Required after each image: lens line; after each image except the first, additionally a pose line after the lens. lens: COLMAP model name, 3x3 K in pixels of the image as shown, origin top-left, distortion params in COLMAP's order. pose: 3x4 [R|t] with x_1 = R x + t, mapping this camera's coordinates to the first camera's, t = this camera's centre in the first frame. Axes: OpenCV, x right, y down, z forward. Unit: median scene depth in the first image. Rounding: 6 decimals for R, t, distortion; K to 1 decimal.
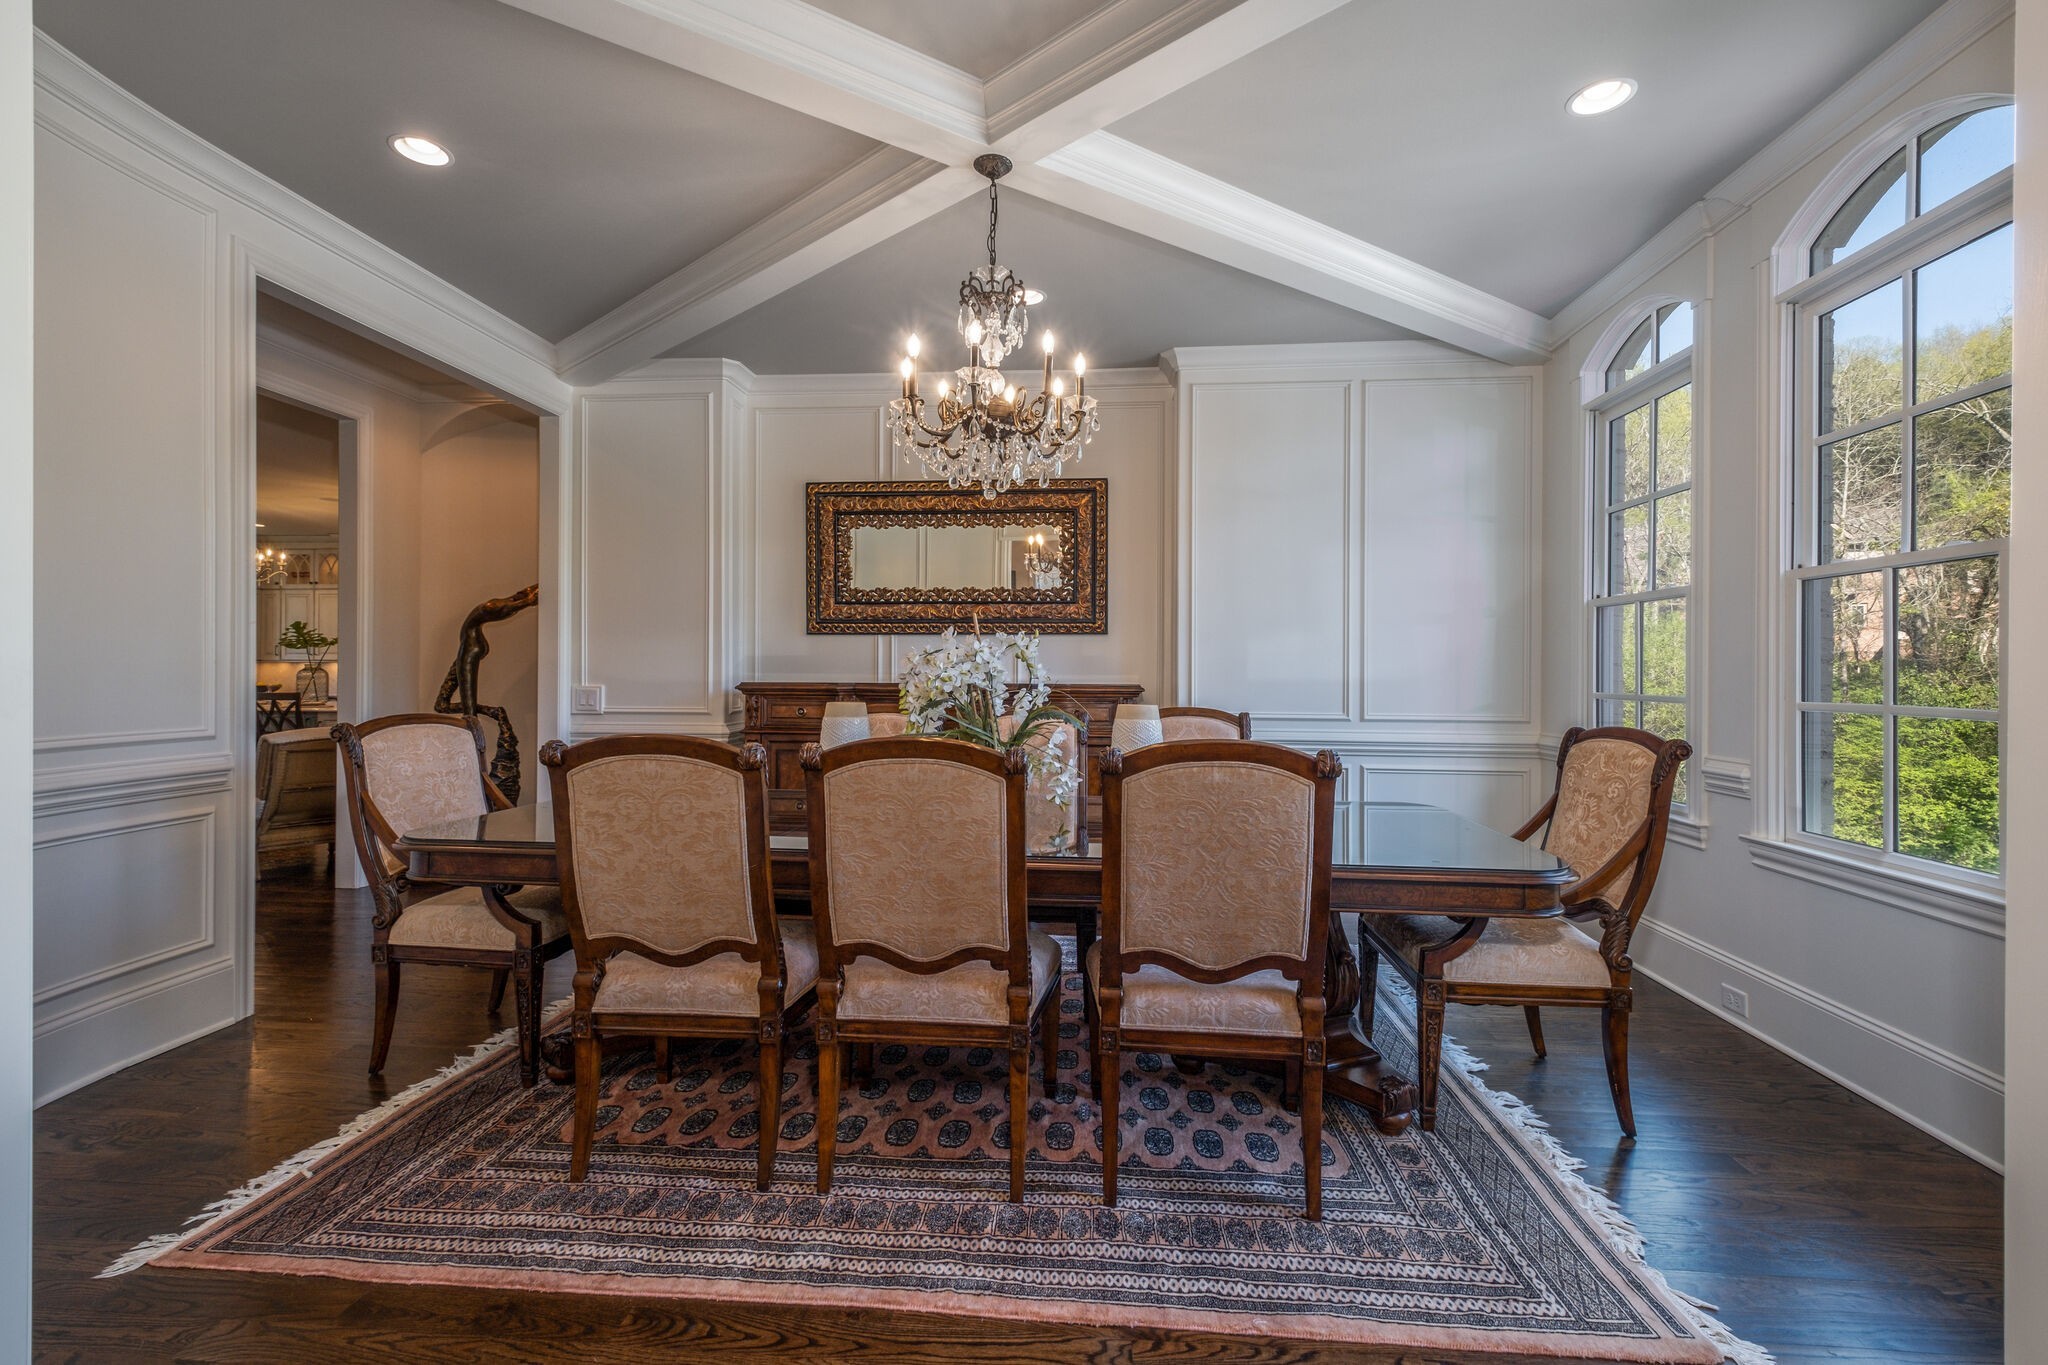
lens RADIAL K [[932.7, 0, 1027.6], [0, 932.7, 673.6], [0, 0, 1]] dist [0.001037, -0.000261]
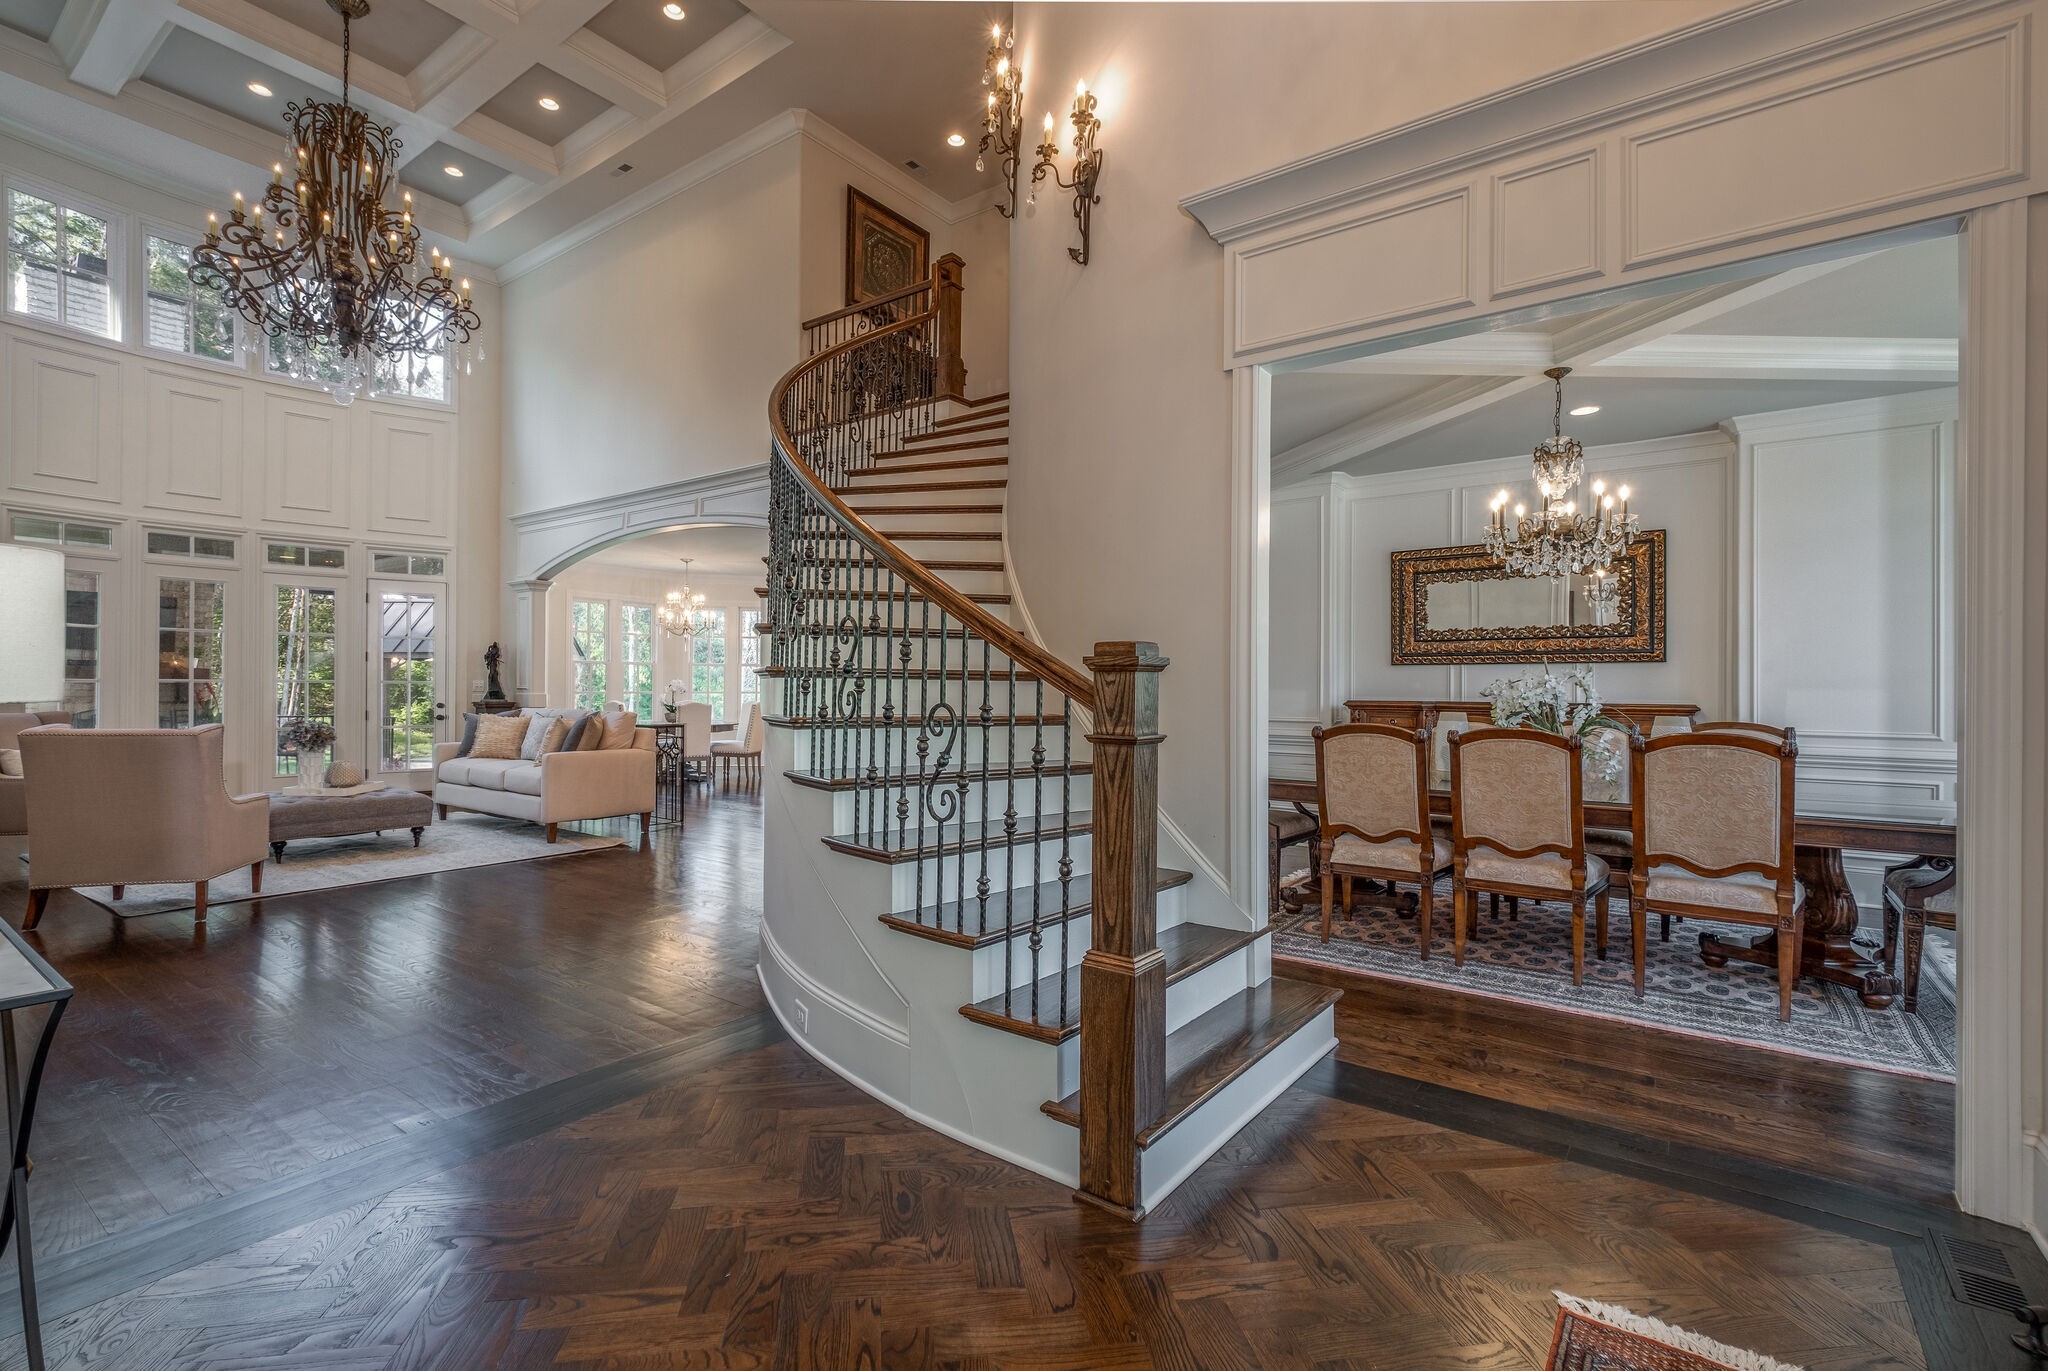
lens RADIAL K [[923.0, 0, 1017.4], [0, 923.0, 683.7], [0, 0, 1]] dist [0.002898, -0.000514]
pose [[0.850354, -0.001690, -0.526208, 0.008606], [-0.004474, 0.999935, -0.010442, 0.001726], [0.526191, 0.011234, 0.850292, -1.005262]]
